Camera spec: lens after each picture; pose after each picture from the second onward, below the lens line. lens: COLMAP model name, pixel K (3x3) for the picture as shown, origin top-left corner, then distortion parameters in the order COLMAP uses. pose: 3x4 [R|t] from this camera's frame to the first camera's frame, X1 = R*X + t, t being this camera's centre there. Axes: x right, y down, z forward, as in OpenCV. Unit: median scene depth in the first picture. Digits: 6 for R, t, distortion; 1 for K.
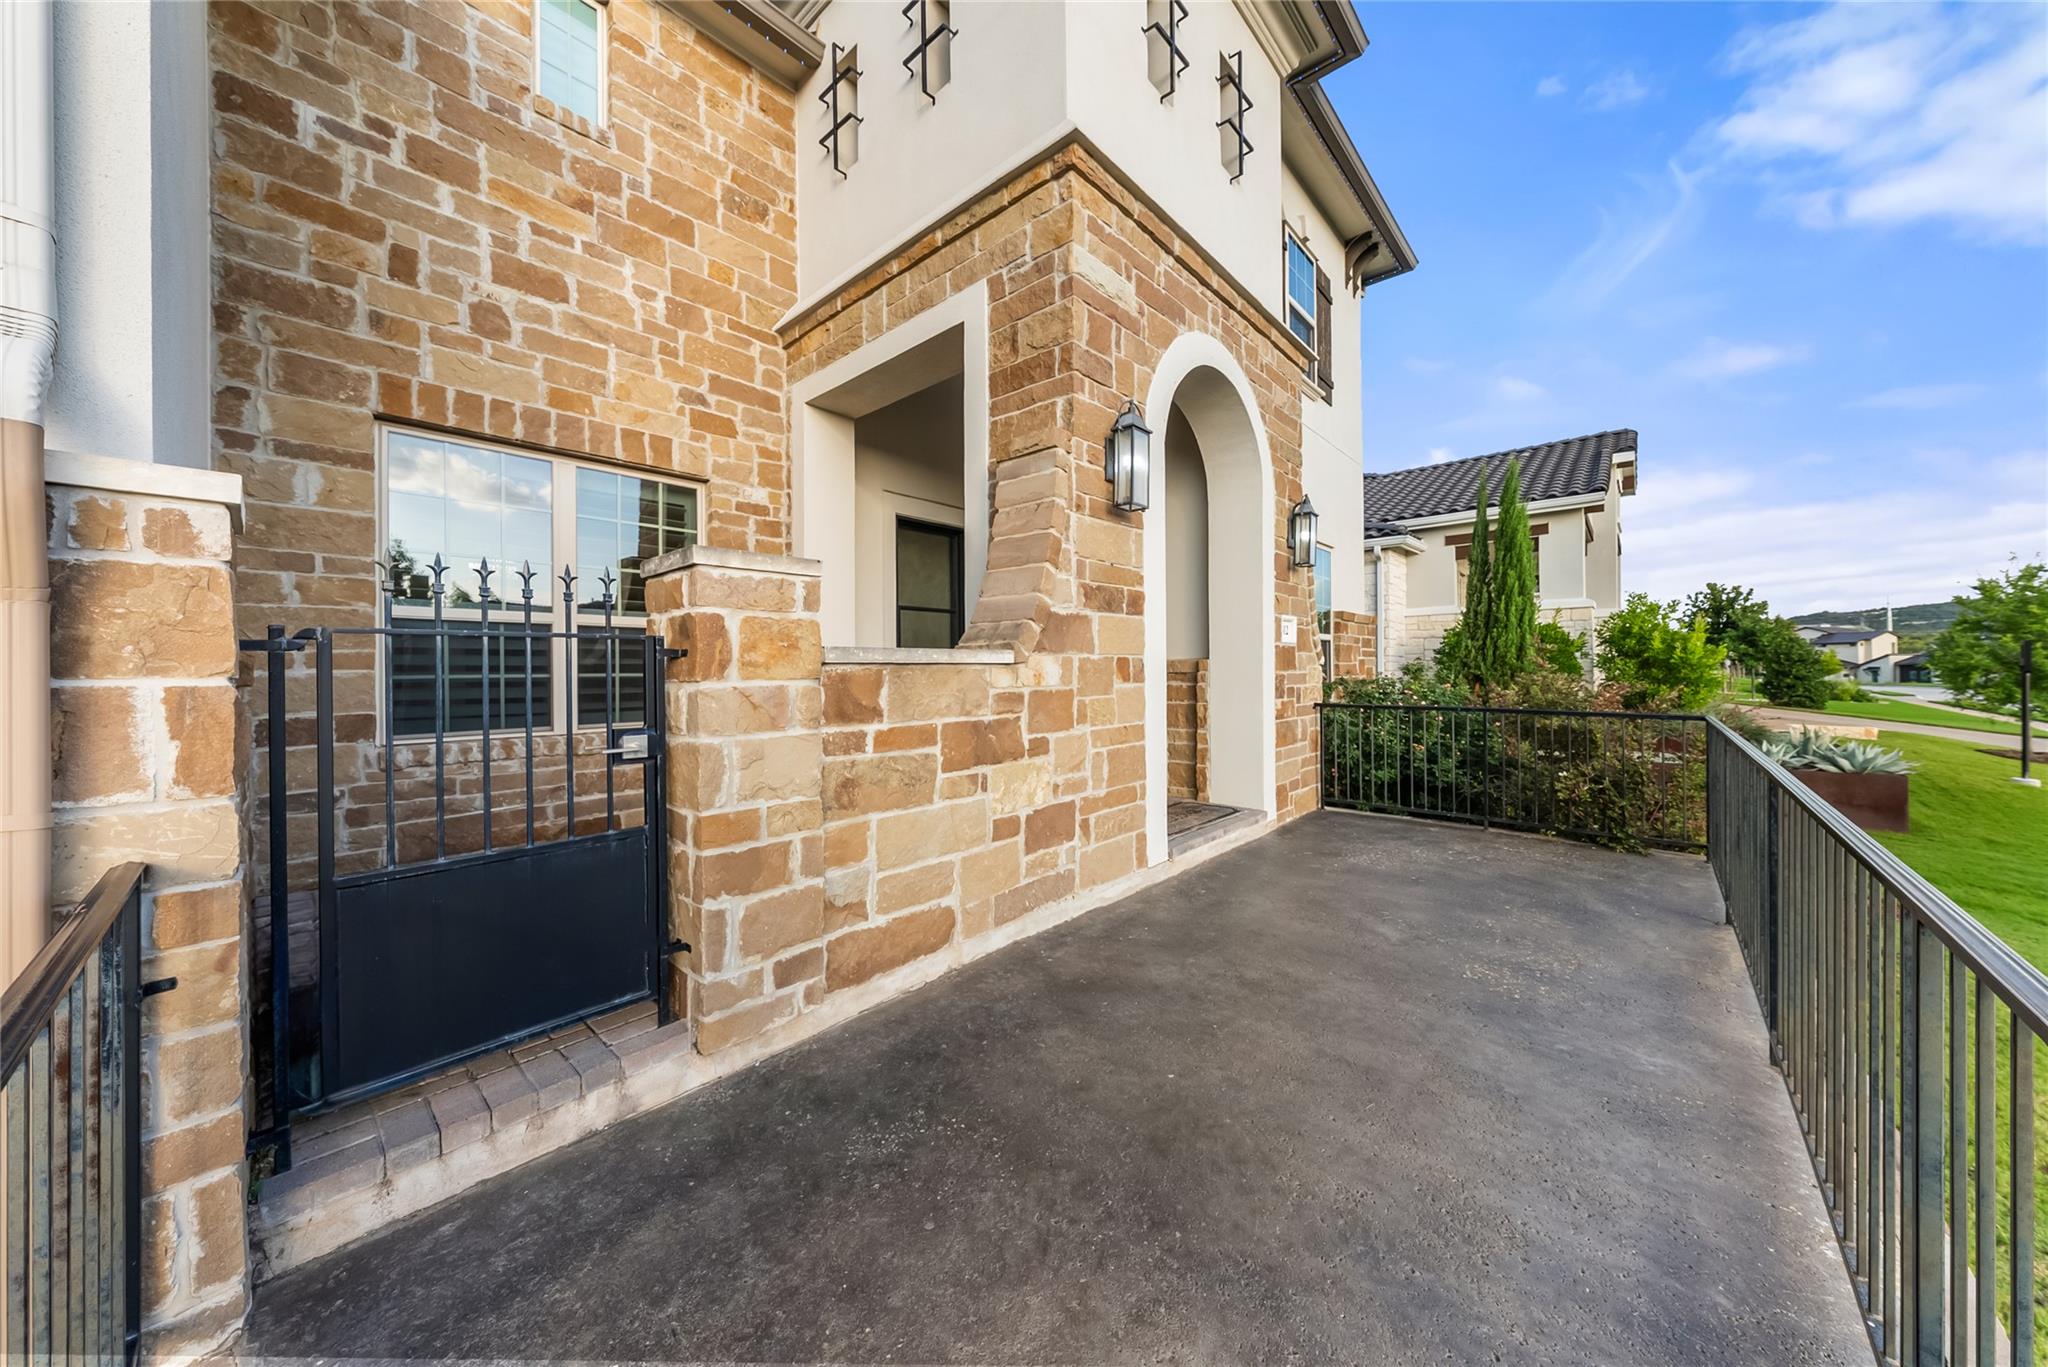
lens RADIAL K [[694.0, 0, 1015.5], [0, 694.0, 667.9], [0, 0, 1]] dist [0.000191, -0.000115]
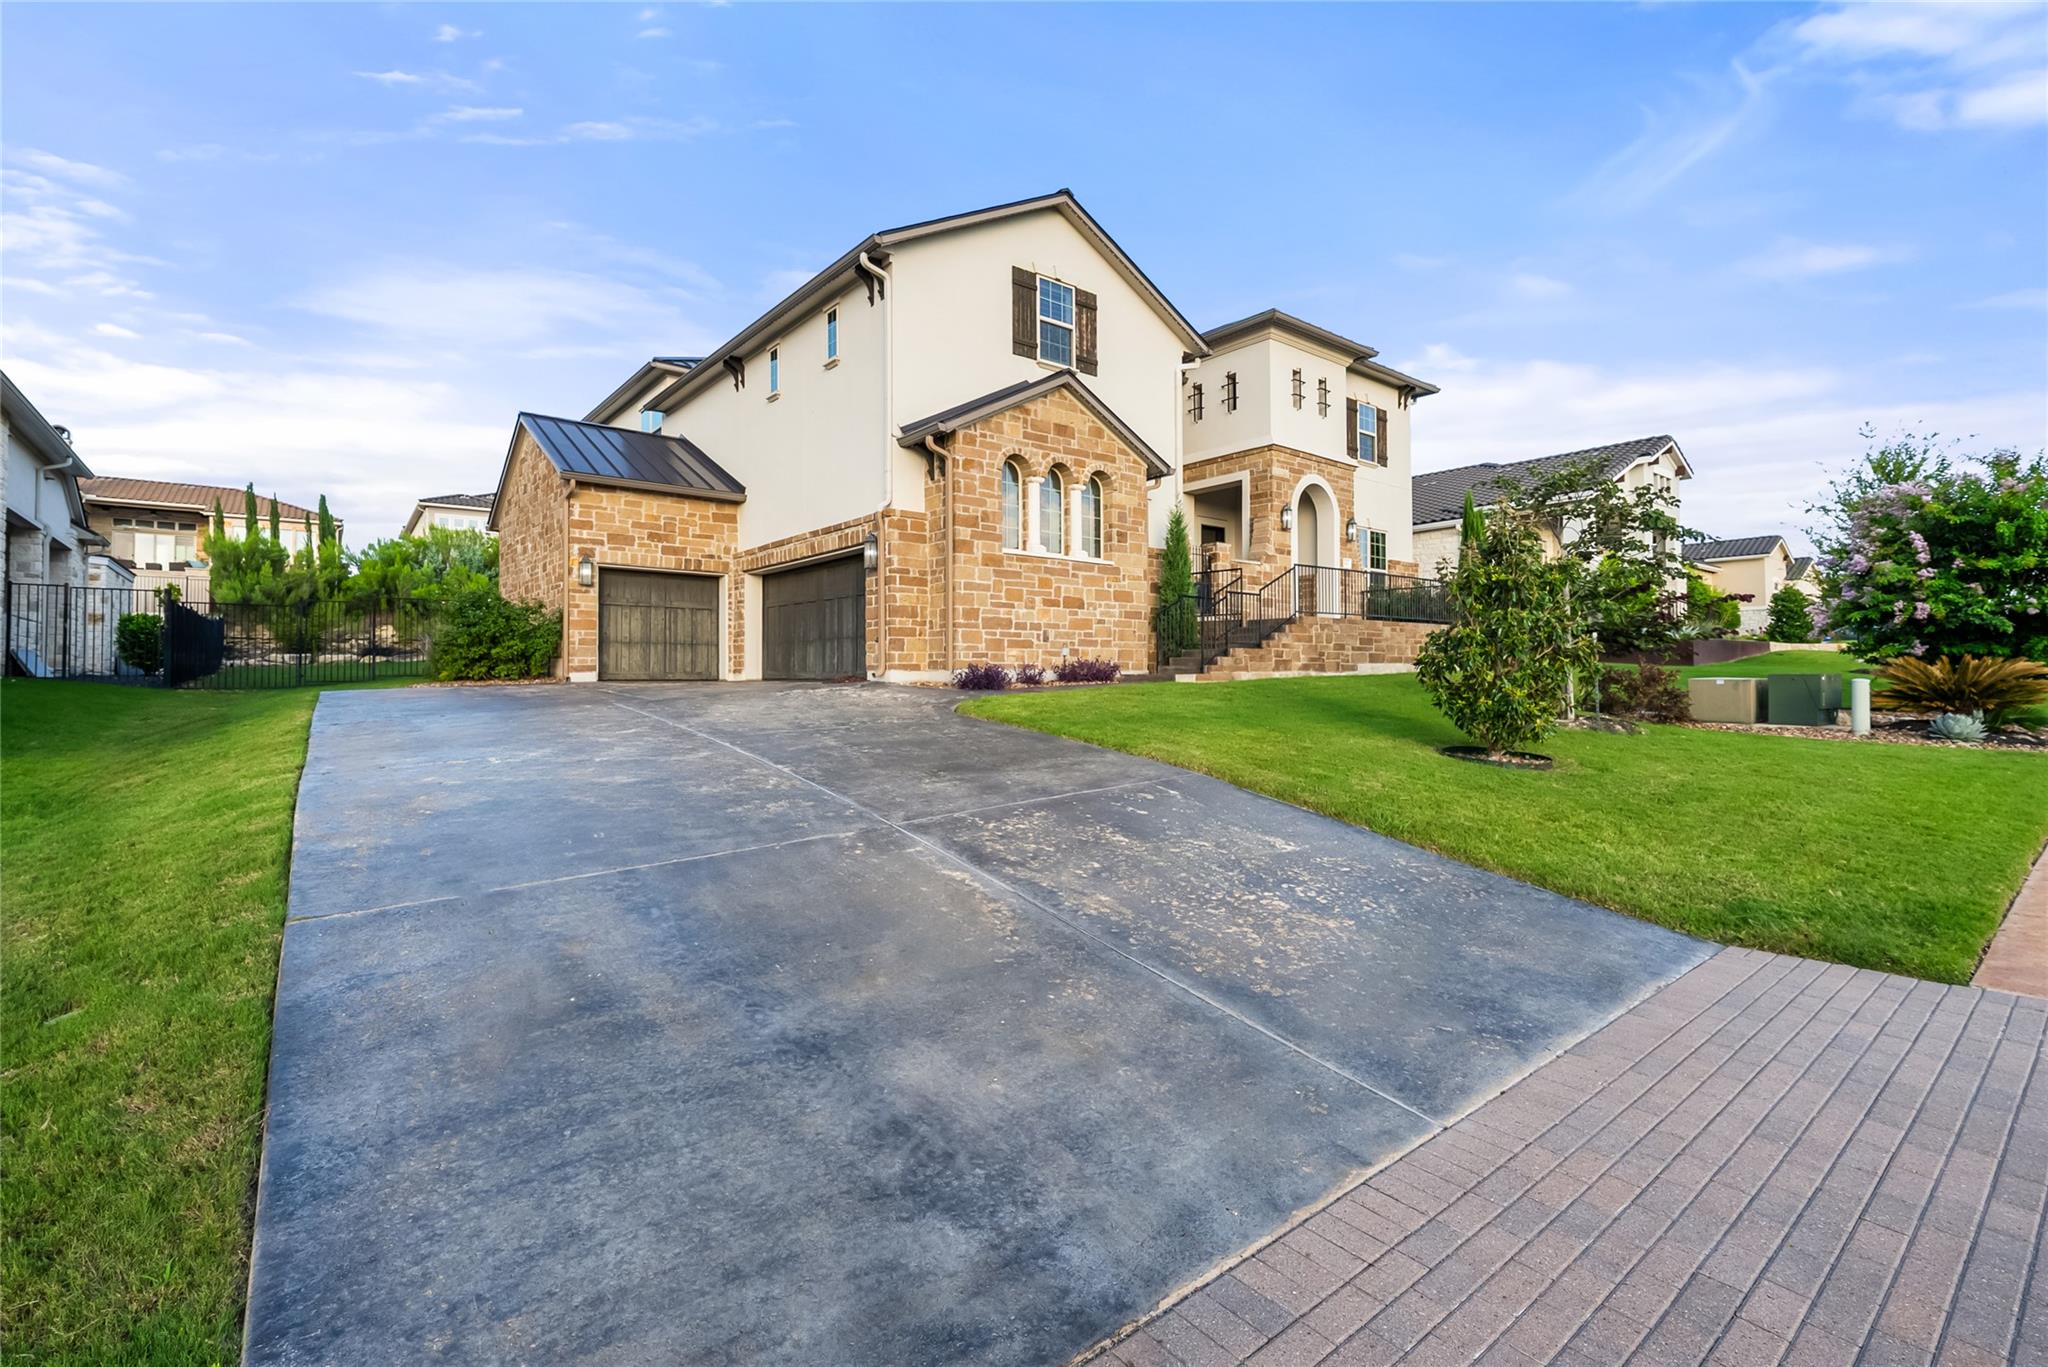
lens RADIAL K [[899.0, 0, 1031.0], [0, 899.0, 659.3], [0, 0, 1]] dist [-0.000351, -0.000028]
pose [[0.988801, -0.001532, -0.149233, -0.490867], [-0.001152, 0.999839, -0.017899, 0.580324], [0.149236, 0.017871, 0.988640, -4.067749]]
